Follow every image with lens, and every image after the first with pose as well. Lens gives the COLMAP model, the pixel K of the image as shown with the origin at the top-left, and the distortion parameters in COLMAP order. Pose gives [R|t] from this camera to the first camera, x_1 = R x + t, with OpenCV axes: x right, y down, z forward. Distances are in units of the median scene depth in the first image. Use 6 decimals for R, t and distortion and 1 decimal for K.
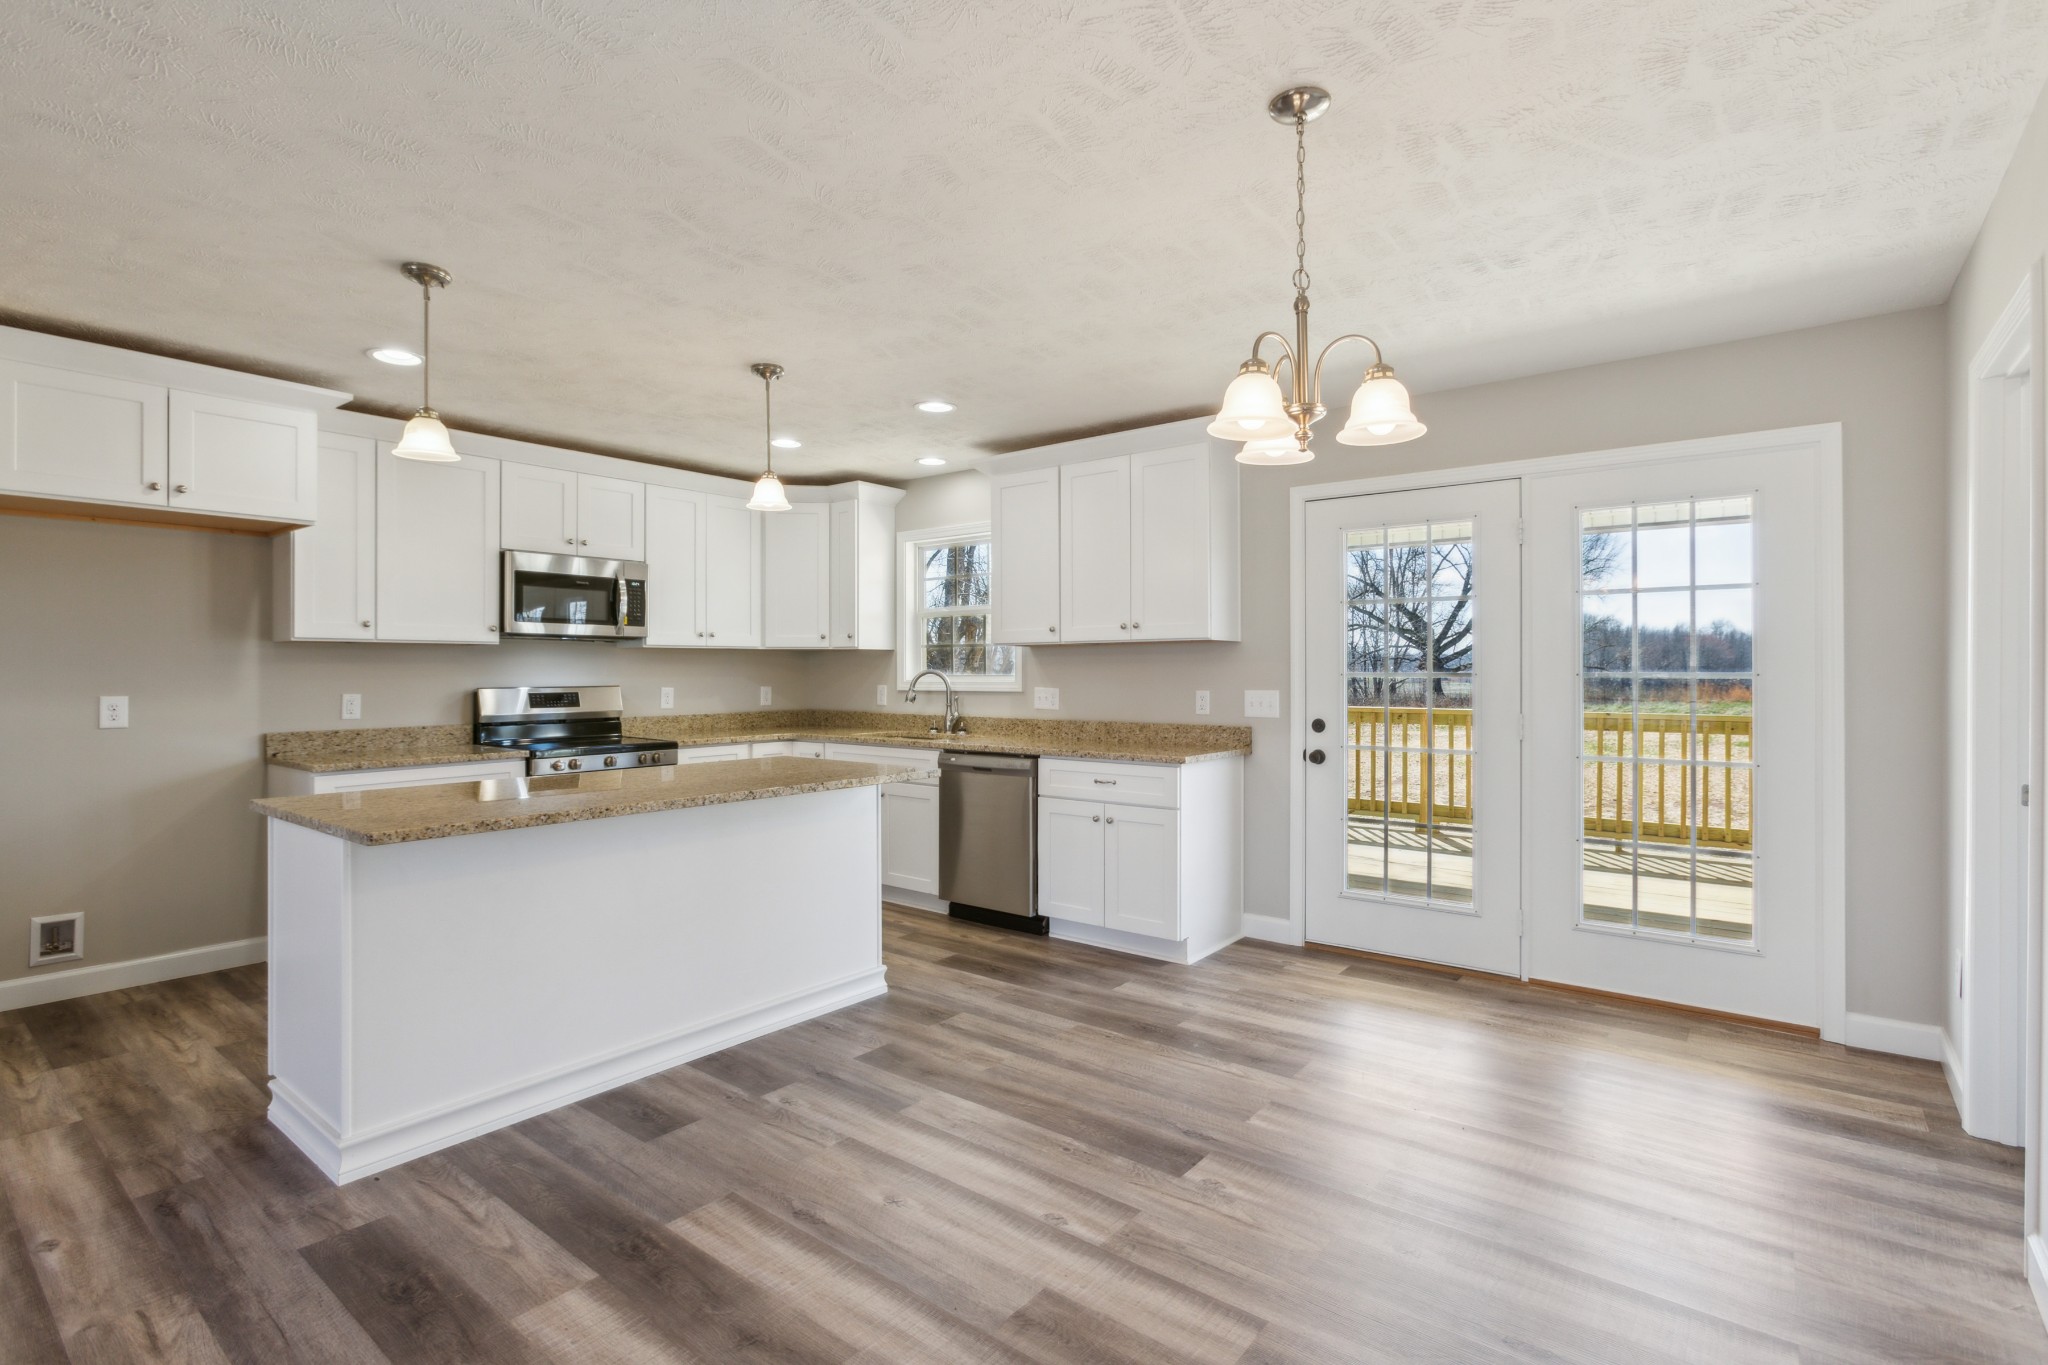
lens RADIAL K [[967.1, 0, 1031.0], [0, 967.1, 667.8], [0, 0, 1]] dist [-0.018180, 0.007893]
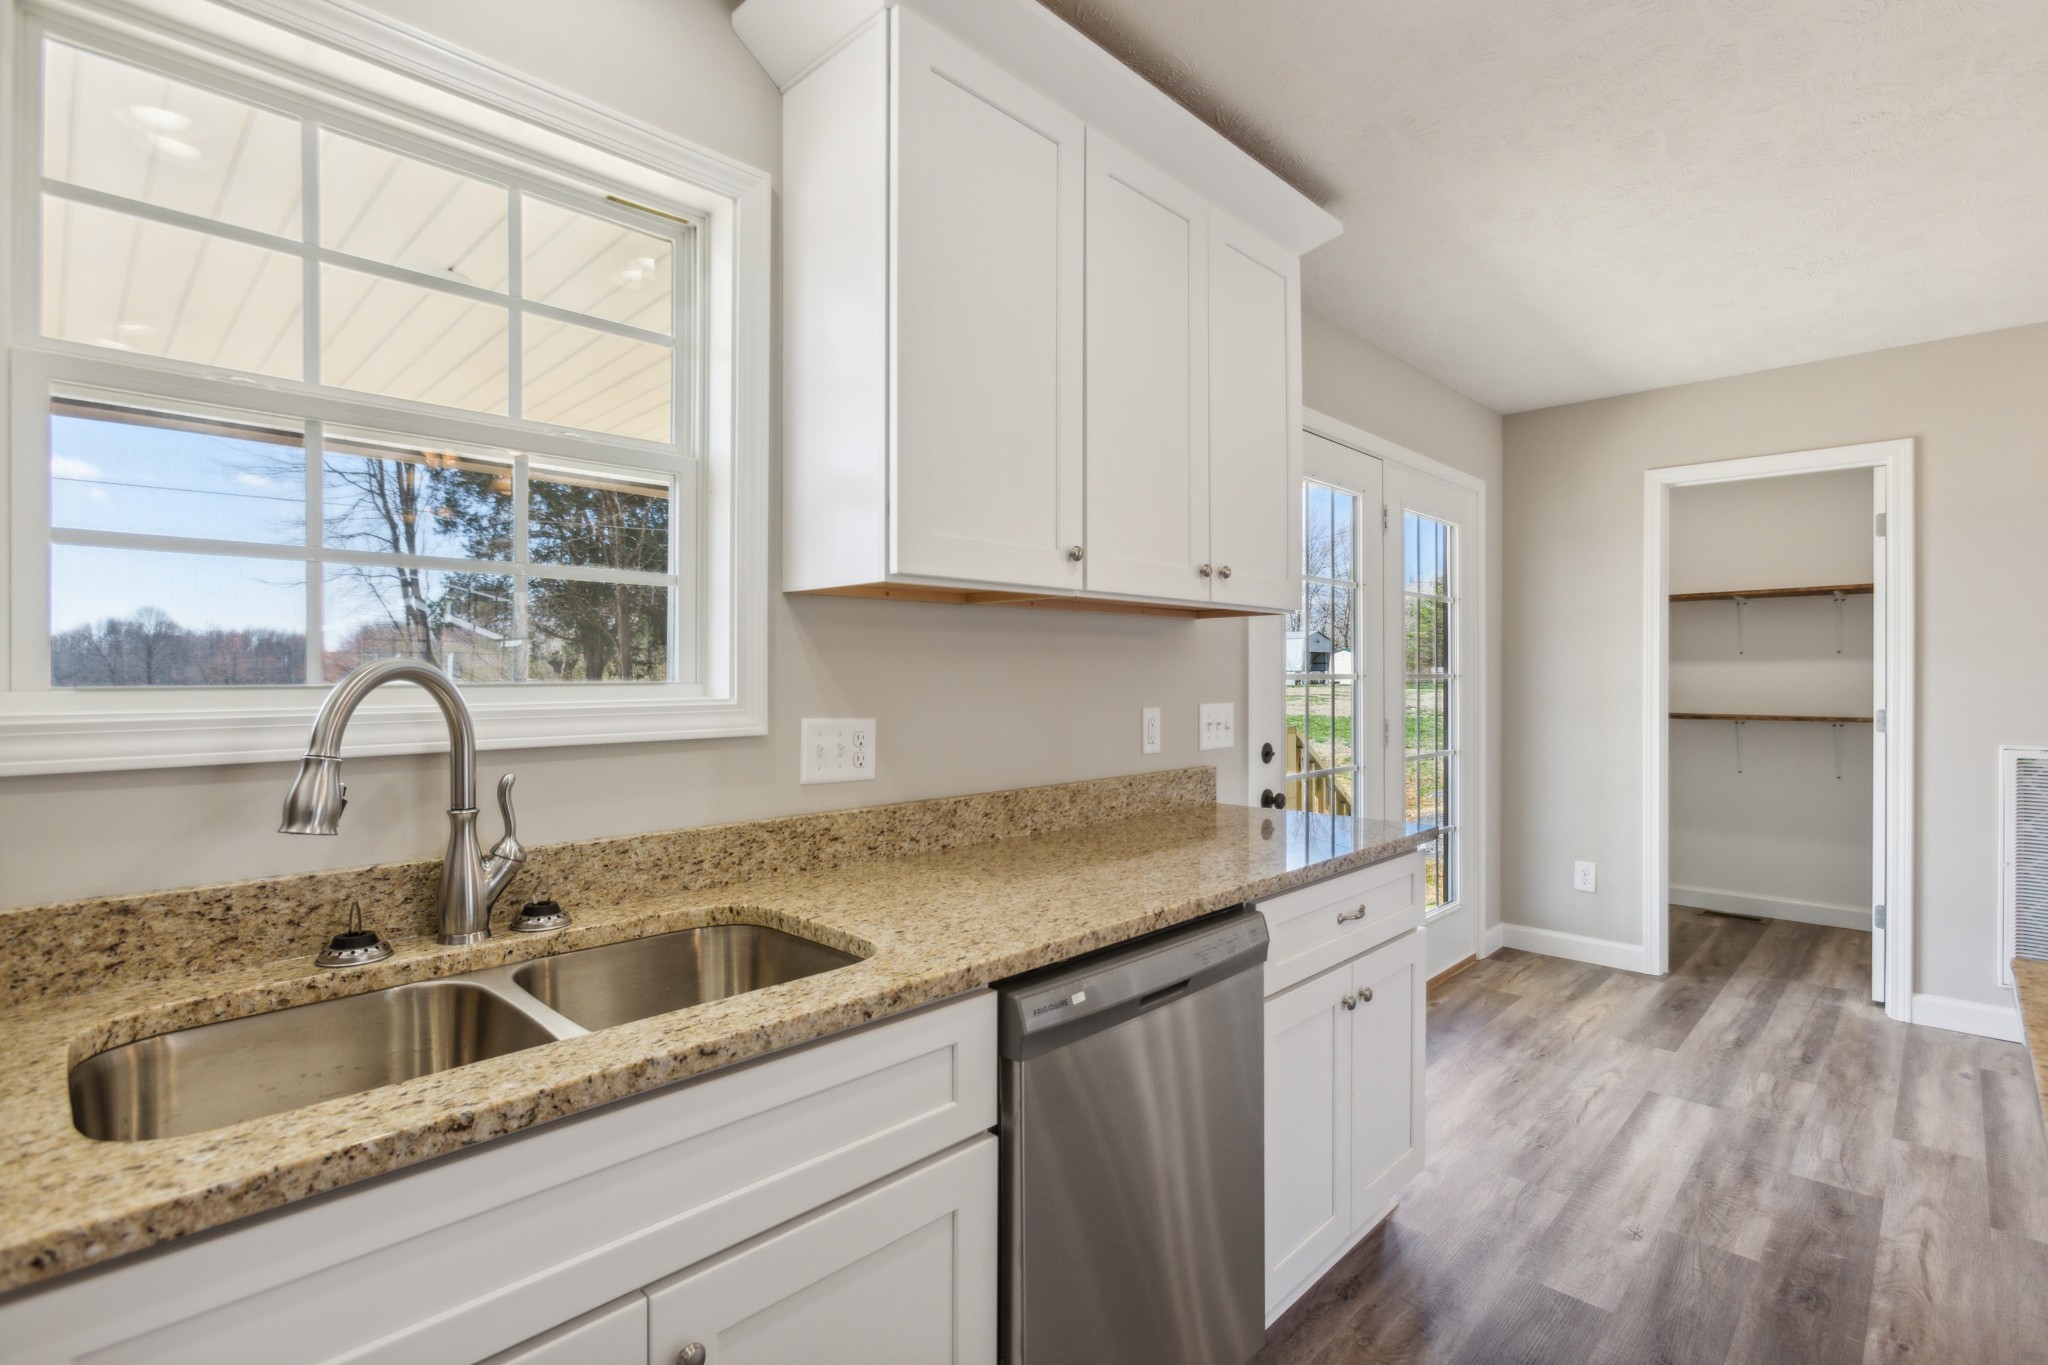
lens RADIAL K [[967.1, 0, 1037.3], [0, 967.1, 671.7], [0, 0, 1]] dist [-0.018180, 0.007893]
pose [[0.097581, 0.004446, 0.995218, -0.364877], [-0.004254, 0.999983, -0.004050, 0.006741], [-0.995218, -0.003839, 0.097598, 1.044218]]
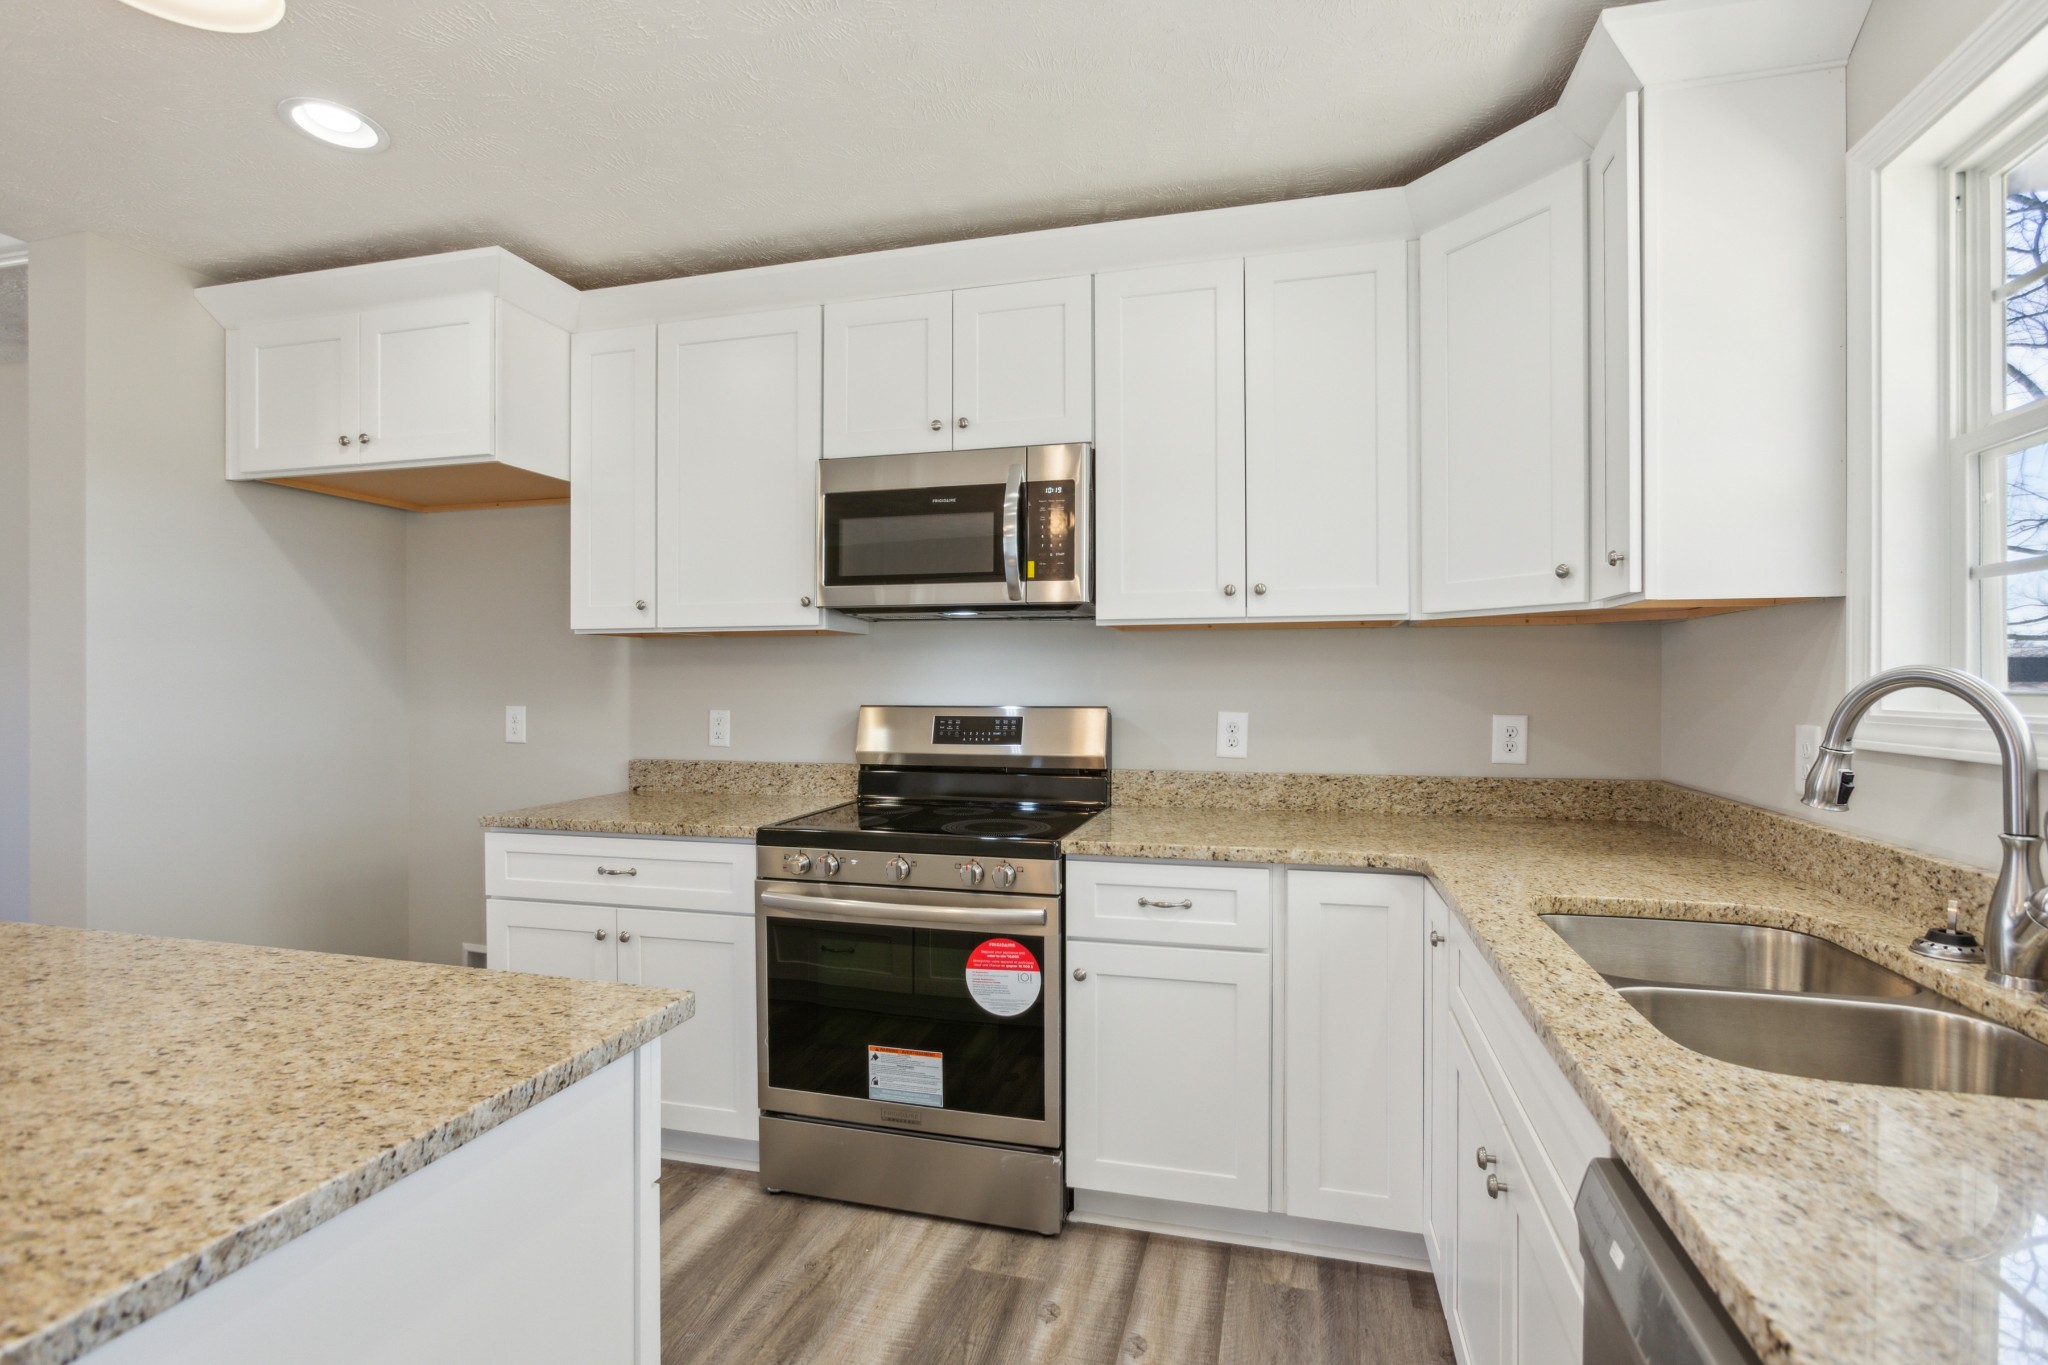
lens RADIAL K [[967.1, 0, 1030.1], [0, 967.1, 703.3], [0, 0, 1]] dist [-0.018180, 0.007893]
pose [[0.385662, 0.017735, -0.922469, 0.021438], [0.000349, 0.999812, 0.019369, 0.008609], [0.922640, -0.007792, 0.385584, 0.913757]]
